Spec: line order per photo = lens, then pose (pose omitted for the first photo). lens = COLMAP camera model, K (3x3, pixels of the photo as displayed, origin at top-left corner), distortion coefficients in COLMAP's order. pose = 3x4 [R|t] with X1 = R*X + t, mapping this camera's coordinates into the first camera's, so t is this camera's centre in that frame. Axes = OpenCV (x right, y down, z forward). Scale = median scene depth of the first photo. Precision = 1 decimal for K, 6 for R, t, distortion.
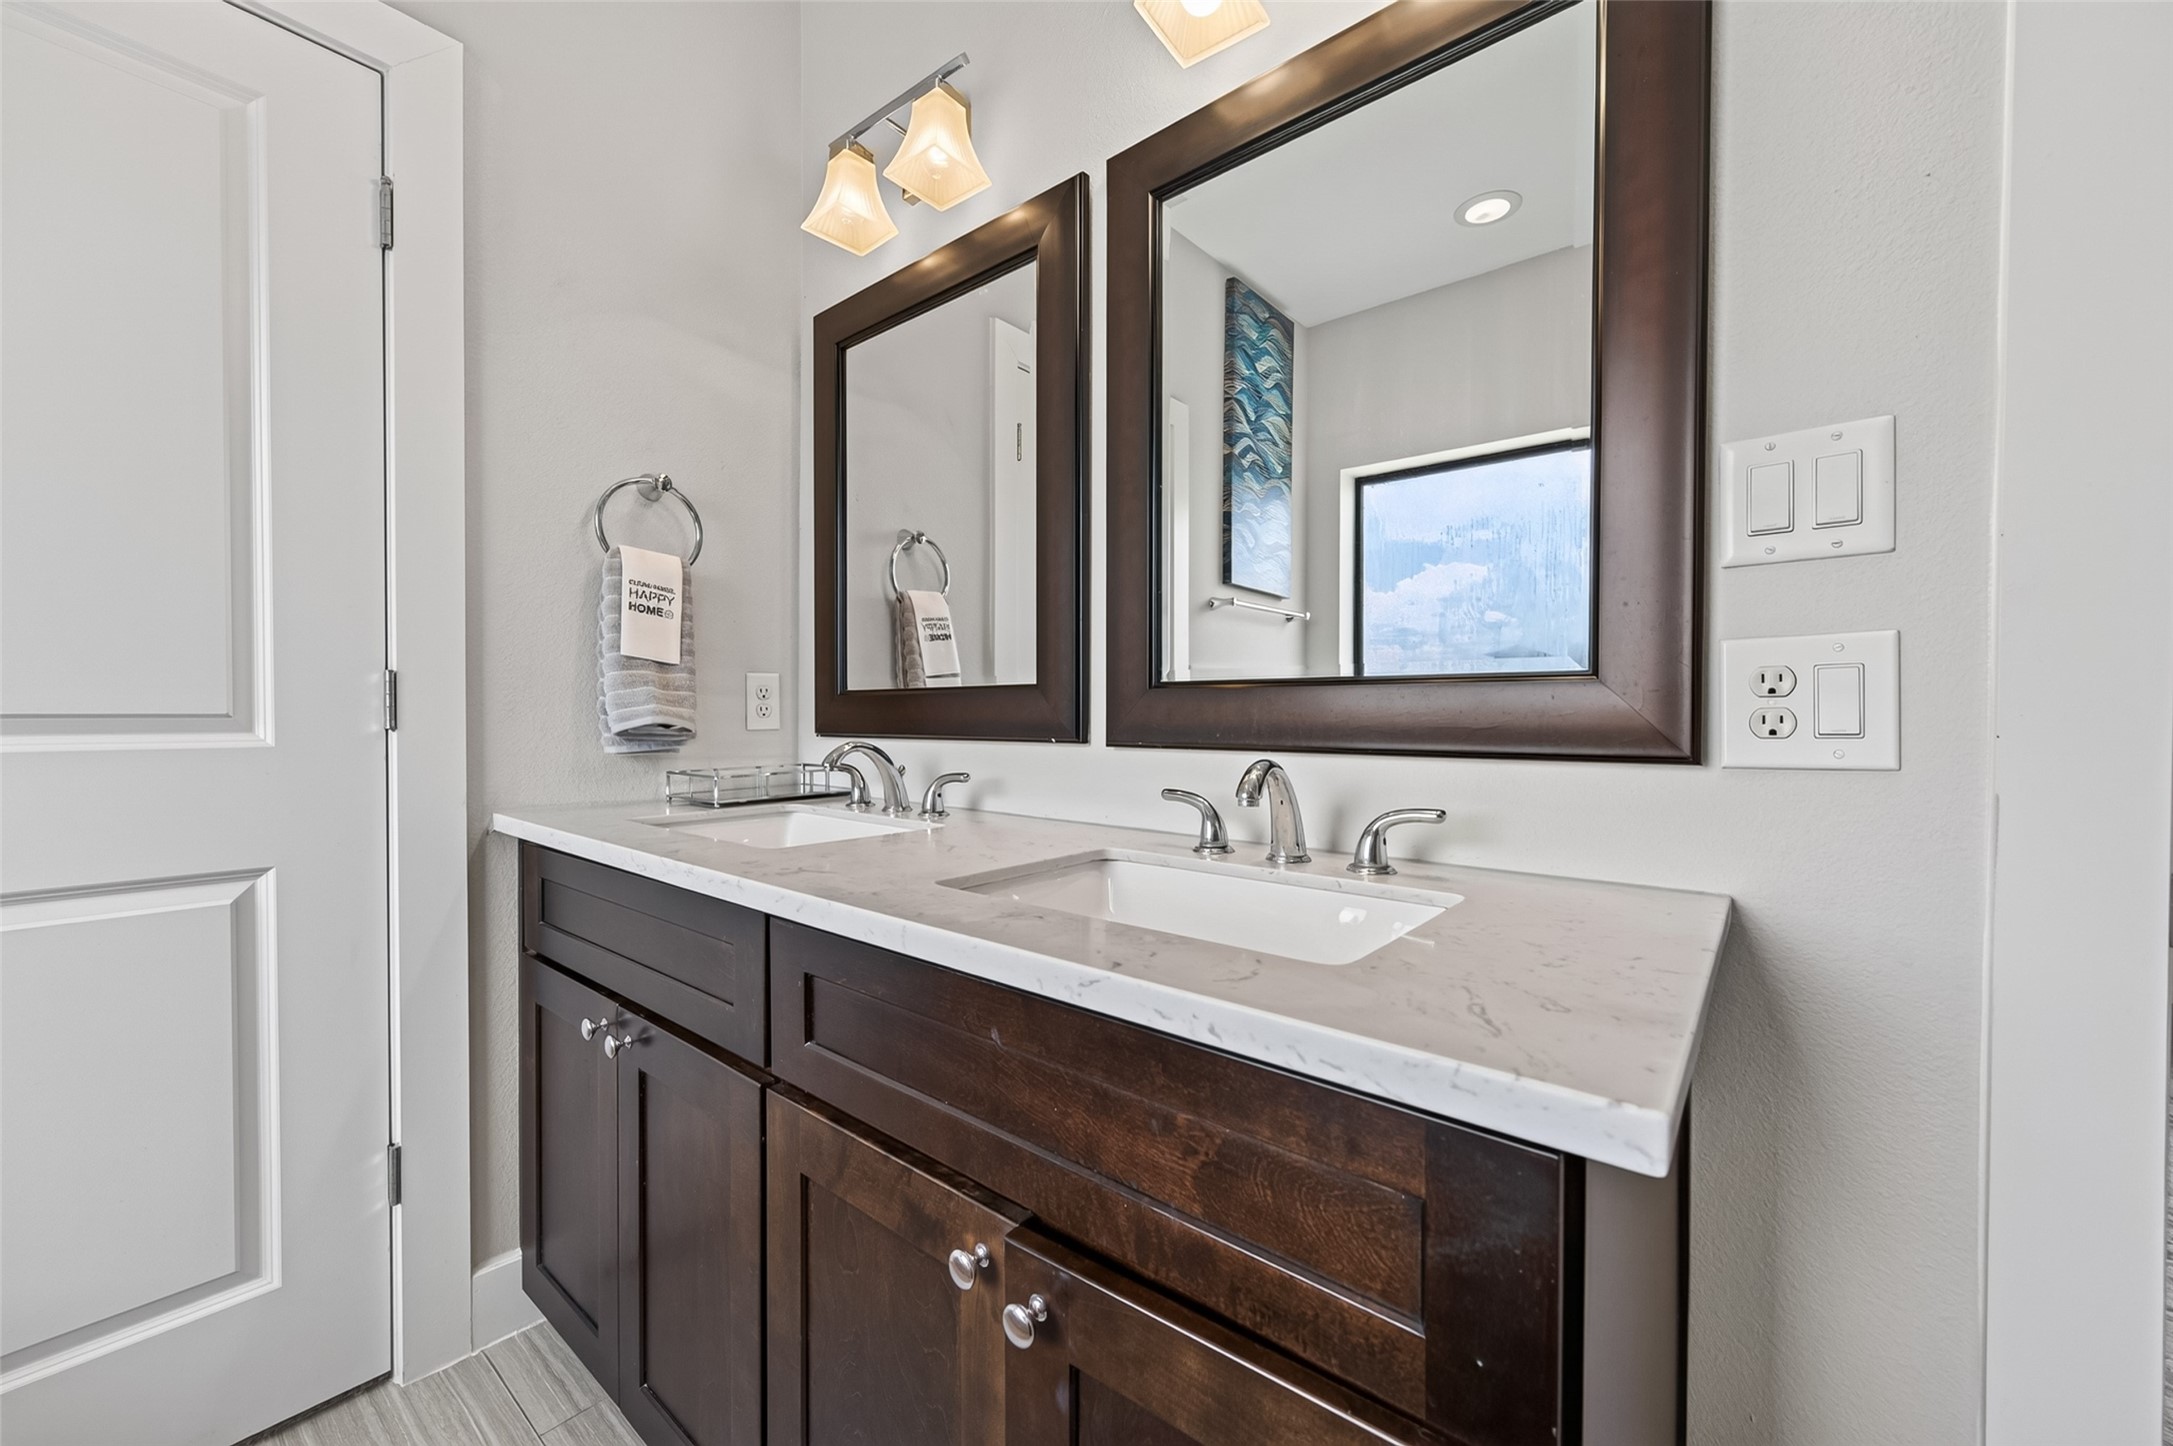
lens RADIAL K [[839.8, 0, 1086.9], [0, 839.8, 727.5], [0, 0, 1]] dist [0.007597, -0.002896]
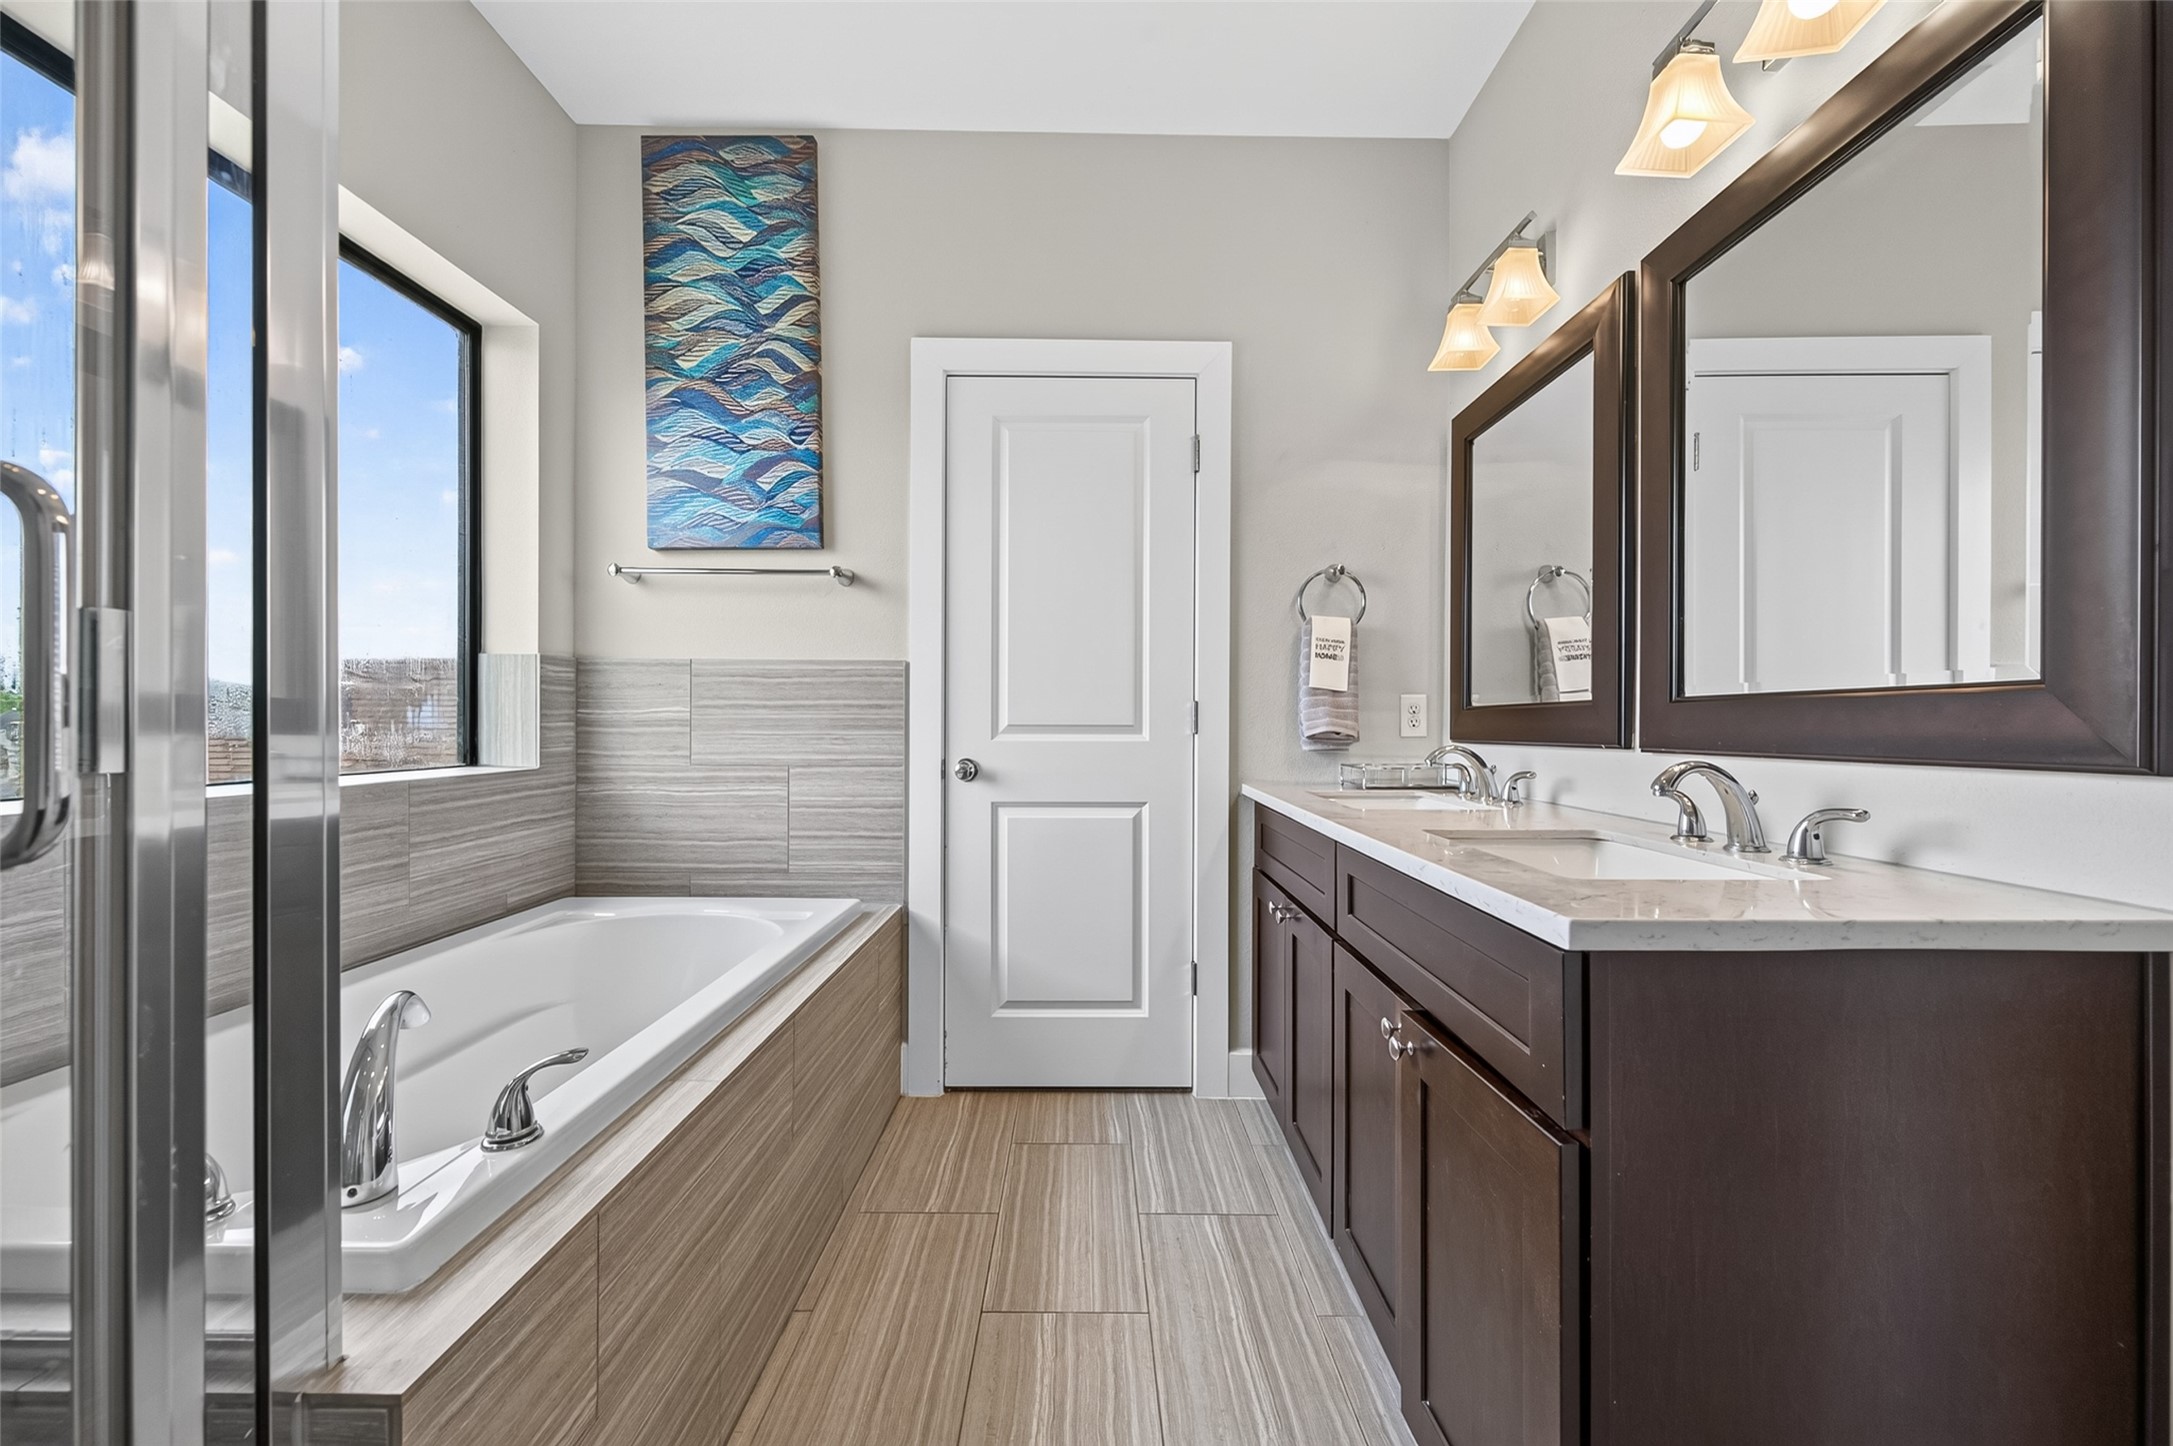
lens RADIAL K [[839.8, 0, 1090.4], [0, 839.8, 725.1], [0, 0, 1]] dist [0.007597, -0.002896]
pose [[0.640333, -0.000286, -0.768097, 0.376314], [-0.013661, 0.999838, -0.011761, 0.007347], [0.767976, 0.018024, 0.640225, -0.299742]]
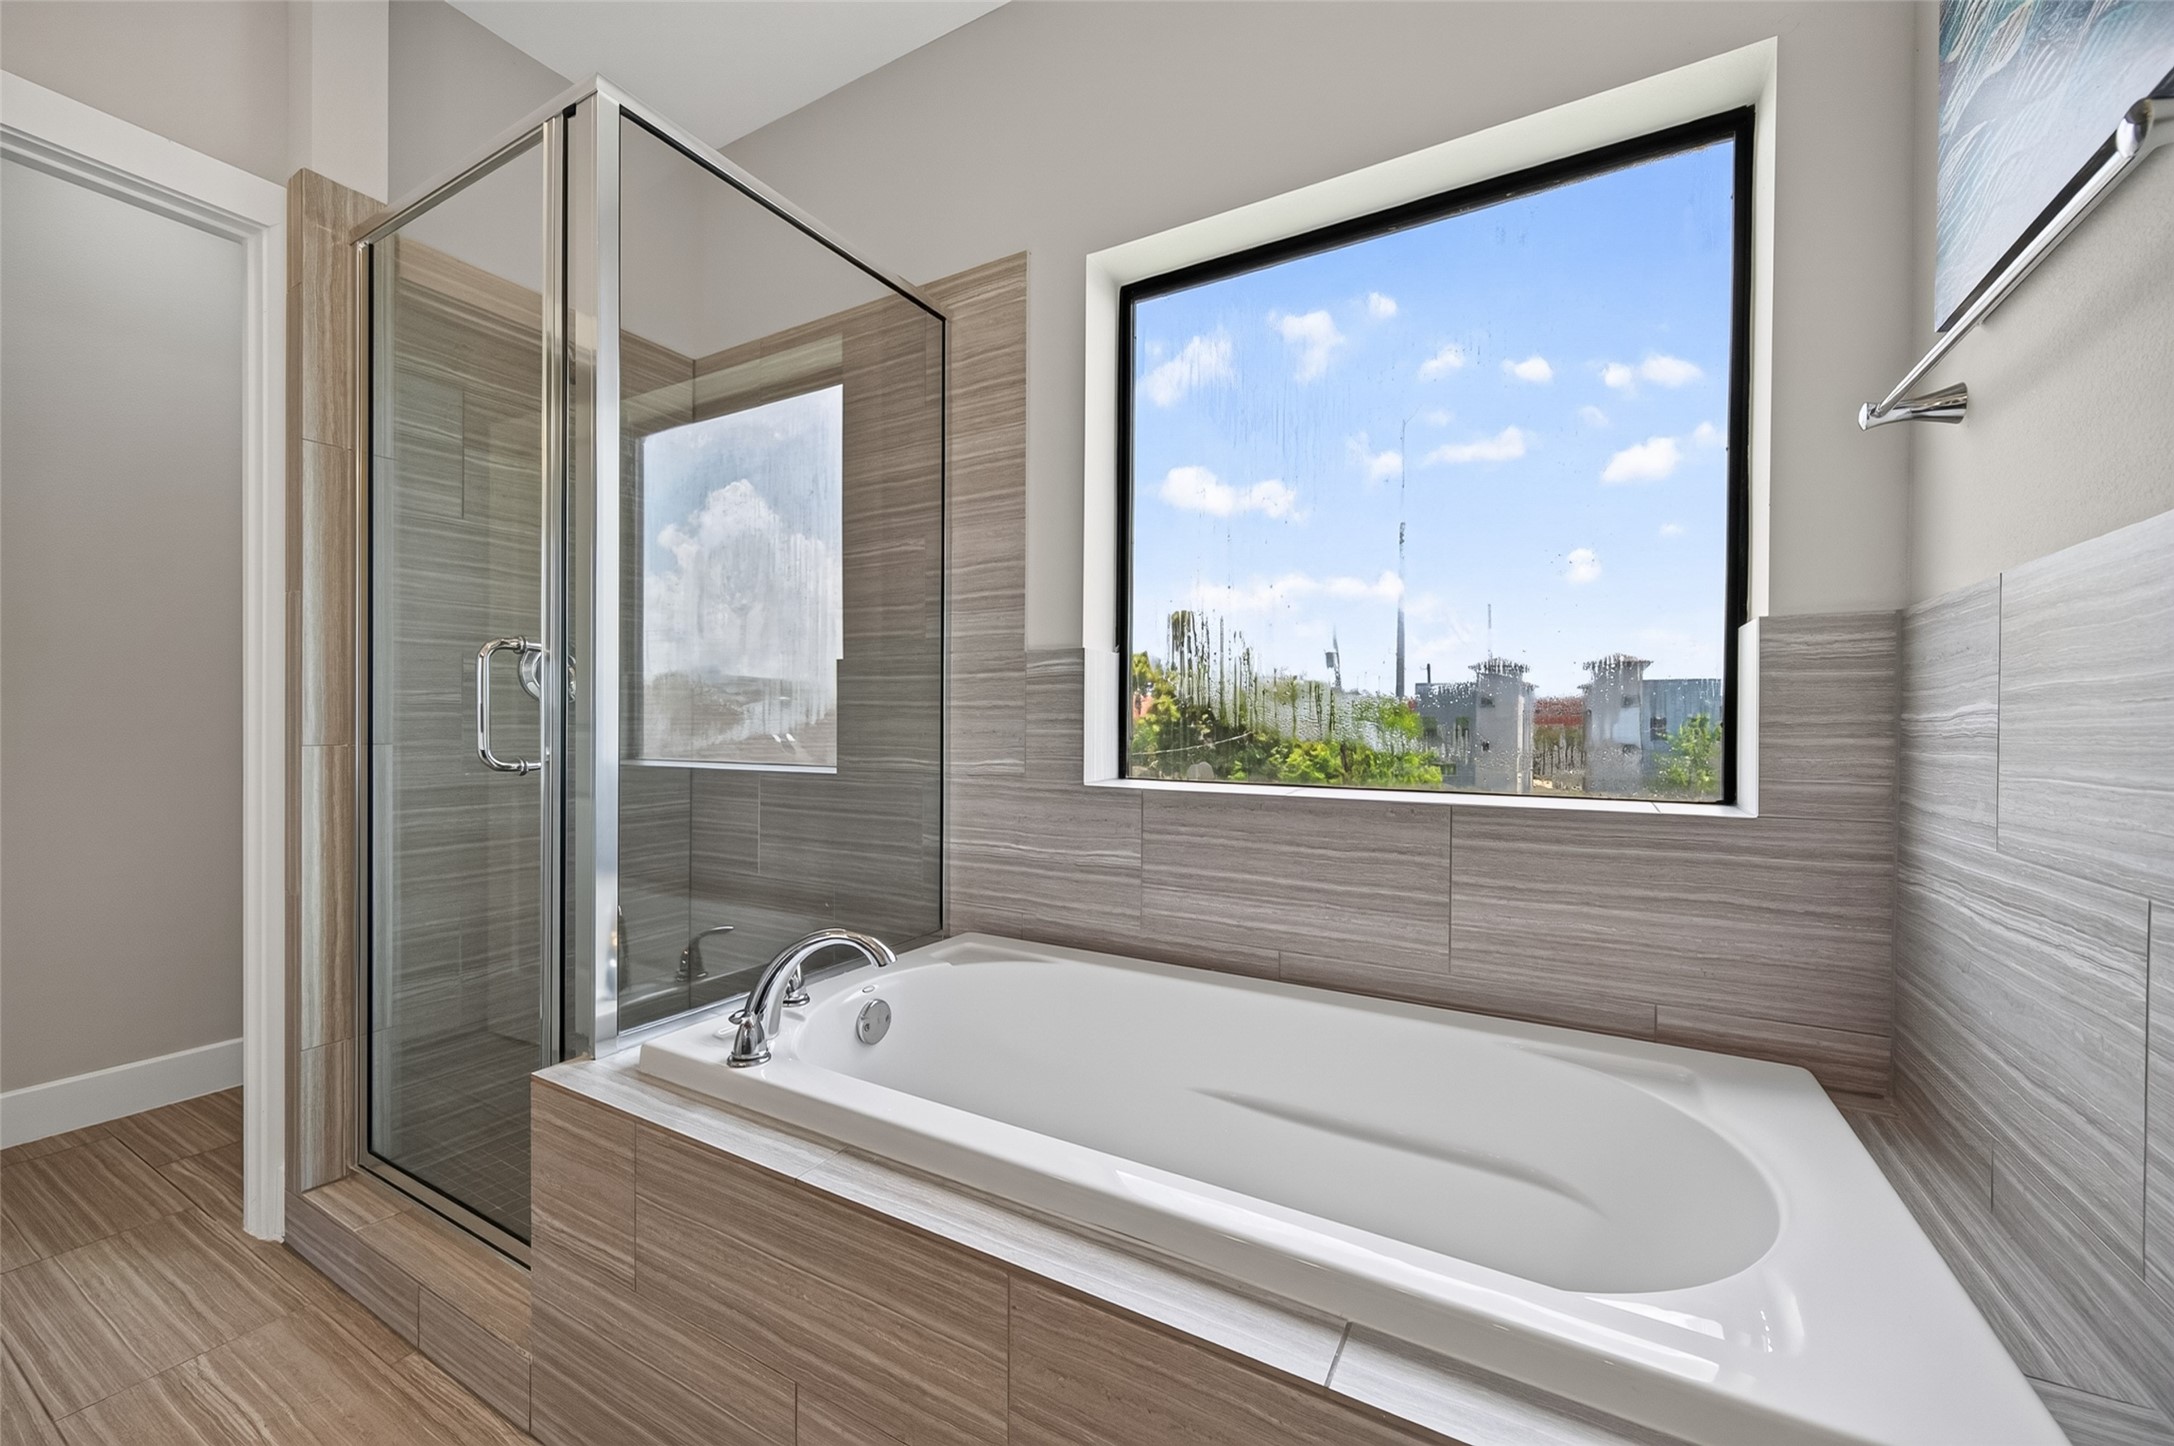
lens RADIAL K [[840.2, 0, 1094.1], [0, 840.2, 726.4], [0, 0, 1]] dist [0.007597, -0.002896]
pose [[-0.983701, -0.015256, -0.179165, -0.578252], [-0.018219, 0.999723, 0.014904, -0.013848], [0.178888, 0.017925, -0.983706, 0.623480]]
